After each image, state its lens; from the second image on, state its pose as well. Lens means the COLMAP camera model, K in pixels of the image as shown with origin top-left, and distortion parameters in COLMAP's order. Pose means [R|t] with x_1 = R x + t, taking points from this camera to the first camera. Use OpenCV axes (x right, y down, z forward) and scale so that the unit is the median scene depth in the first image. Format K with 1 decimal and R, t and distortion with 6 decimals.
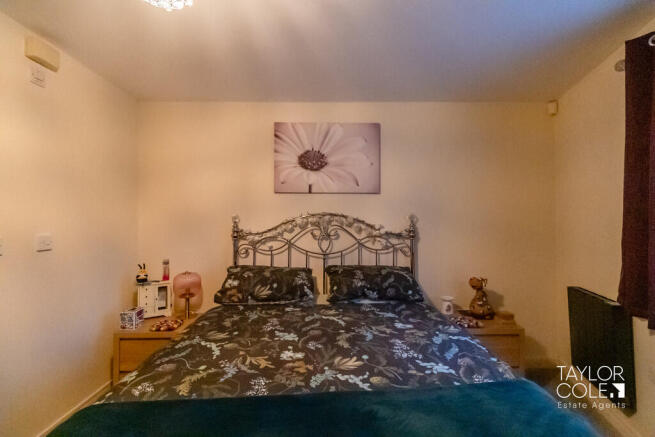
lens RADIAL K [[284.9, 0, 325.1], [0, 284.9, 216.9], [0, 0, 1]] dist [-0.000240, -0.000179]
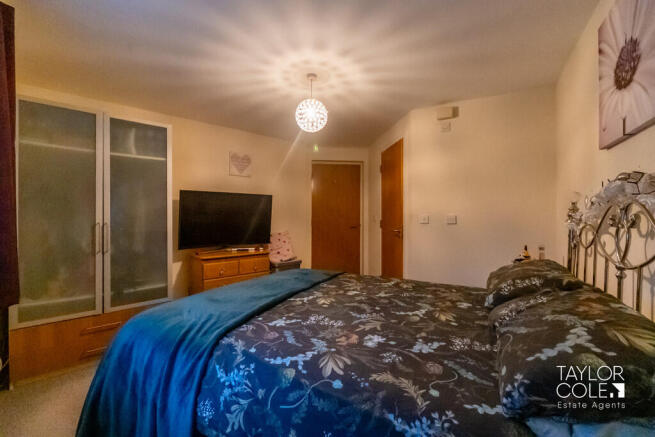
lens RADIAL K [[284.9, 0, 325.1], [0, 284.9, 216.9], [0, 0, 1]] dist [-0.000240, -0.000179]
pose [[-0.498428, 0.000528, -0.866931, 1.072673], [0.005637, 0.999981, -0.002632, 0.088774], [0.866913, -0.006199, -0.498422, 1.418210]]
